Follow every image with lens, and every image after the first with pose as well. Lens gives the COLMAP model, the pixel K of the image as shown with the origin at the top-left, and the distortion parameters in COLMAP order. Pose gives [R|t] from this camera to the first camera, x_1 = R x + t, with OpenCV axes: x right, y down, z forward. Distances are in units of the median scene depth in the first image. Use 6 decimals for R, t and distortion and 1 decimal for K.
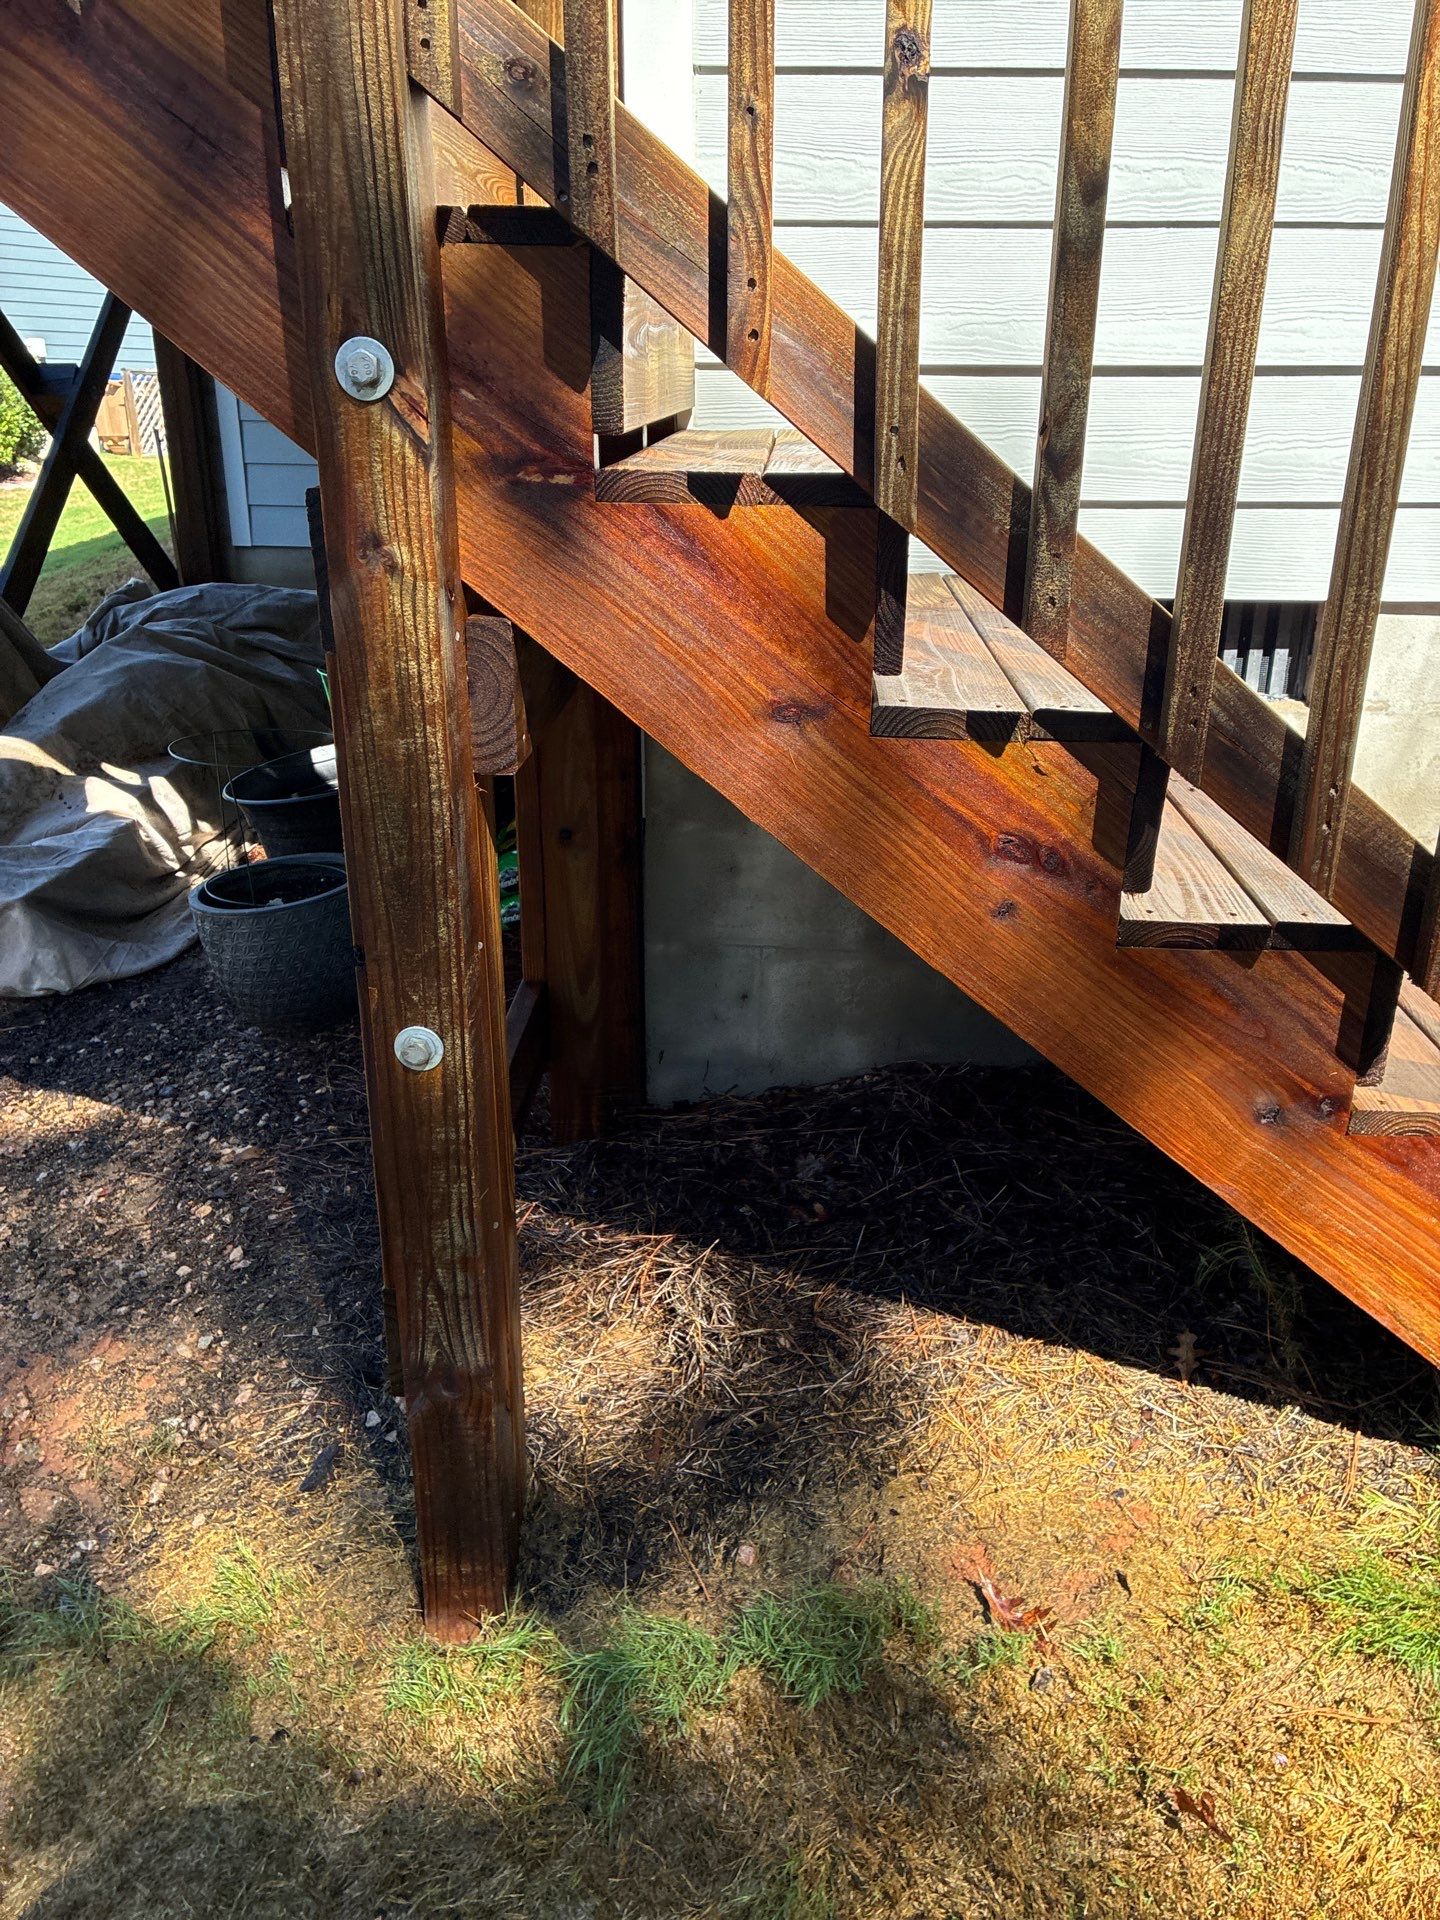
lens RADIAL K [[1454.3, 0, 709.9], [0, 1454.3, 965.9], [0, 0, 1]] dist [0.032387, -0.030030]
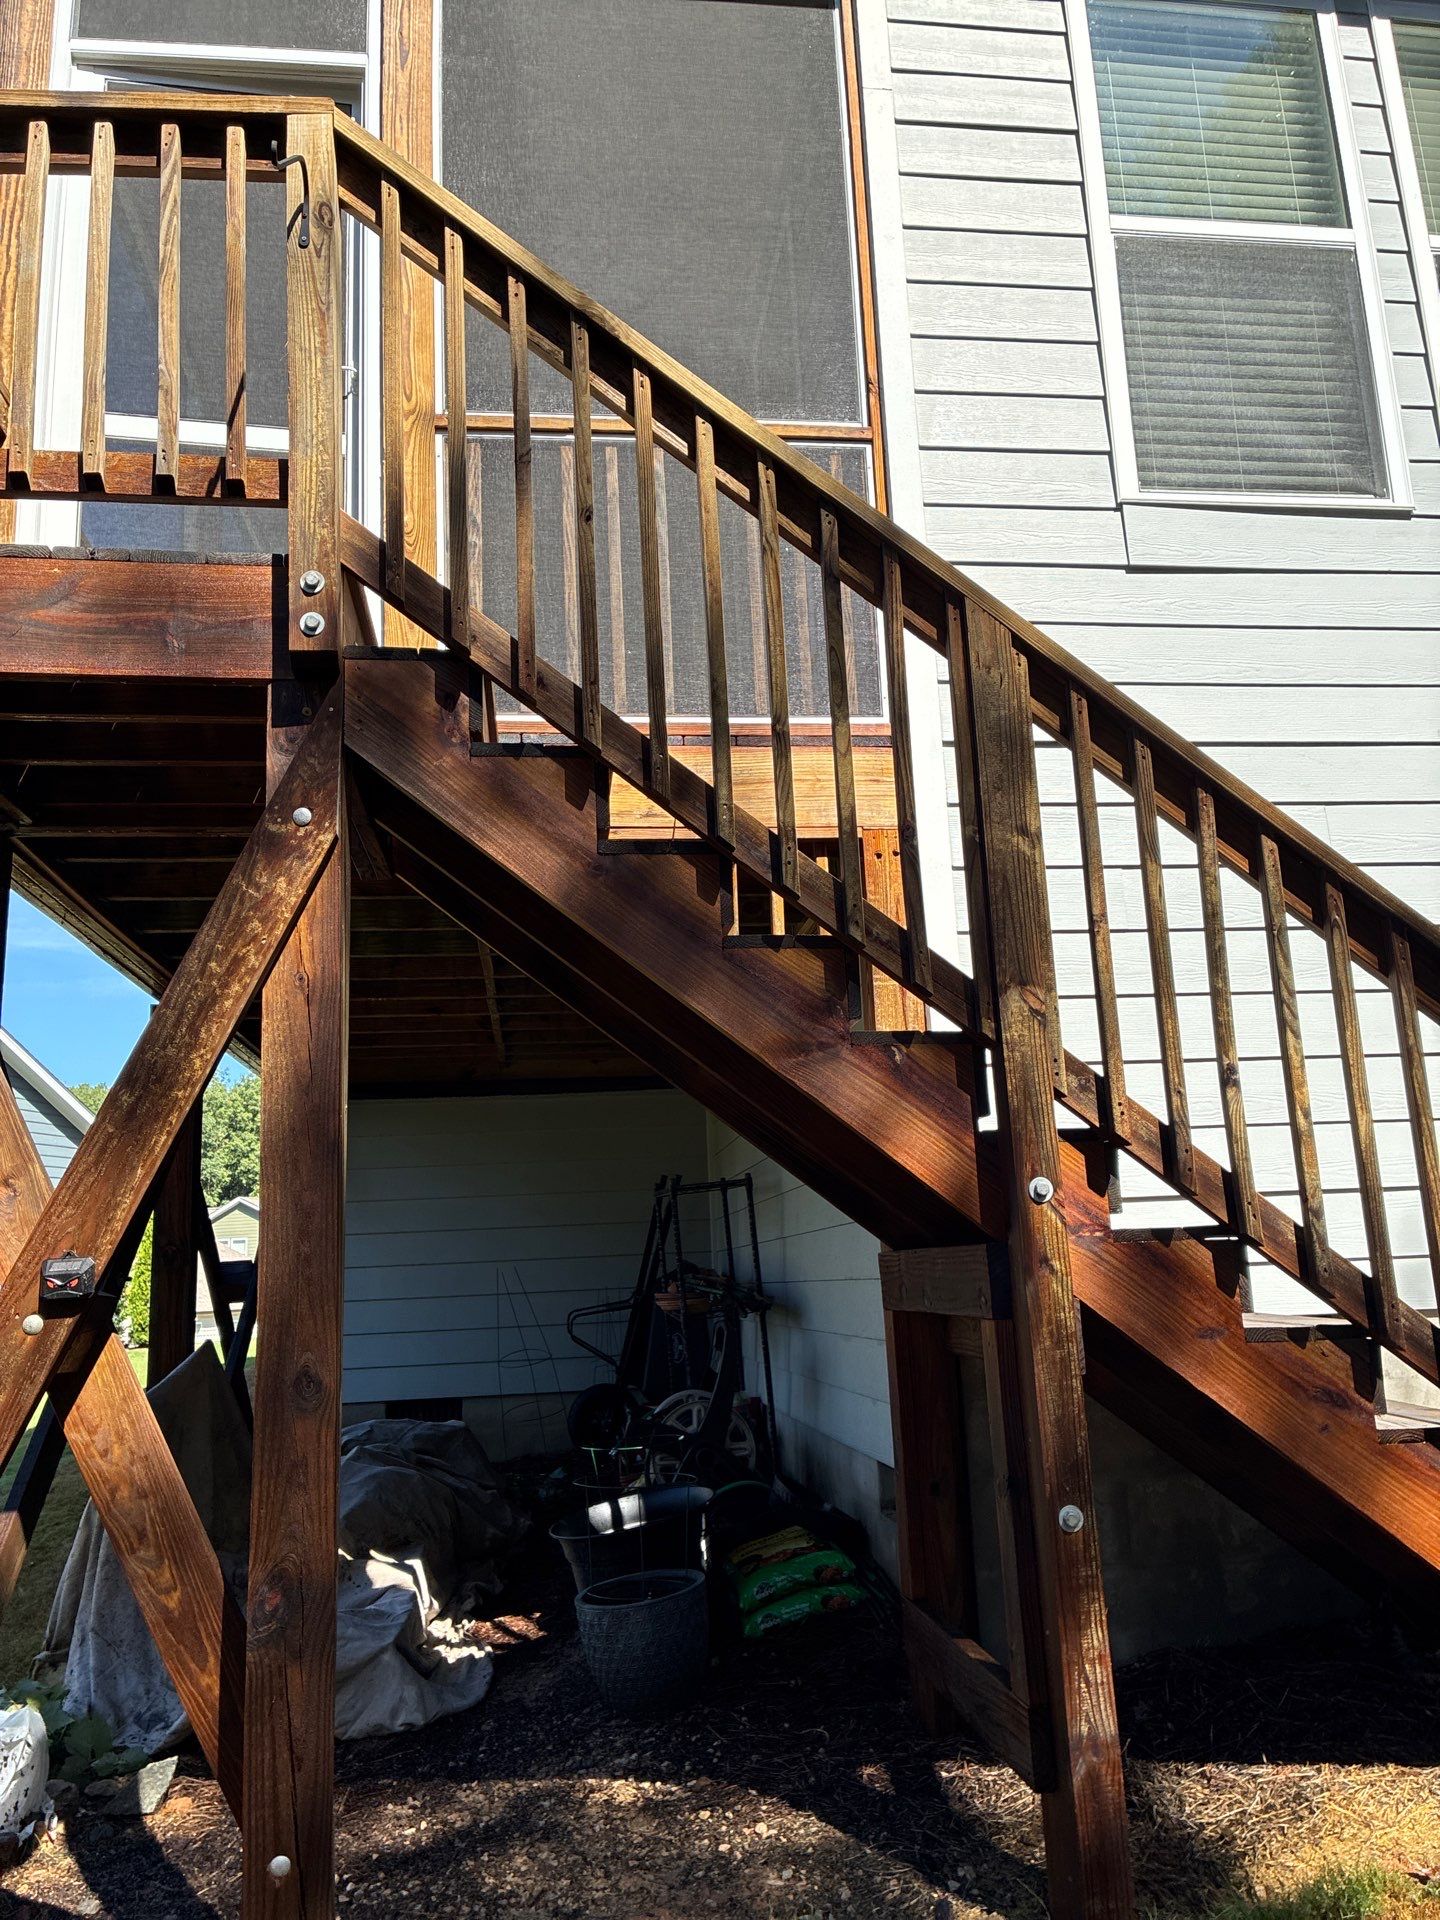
lens RADIAL K [[1454.3, 0, 709.9], [0, 1454.3, 965.9], [0, 0, 1]] dist [0.032387, -0.030030]
pose [[0.984696, -0.013189, 0.173781, -0.739507], [0.107944, 0.829007, -0.548722, 0.341263], [-0.136828, 0.559083, 0.817743, -0.686725]]
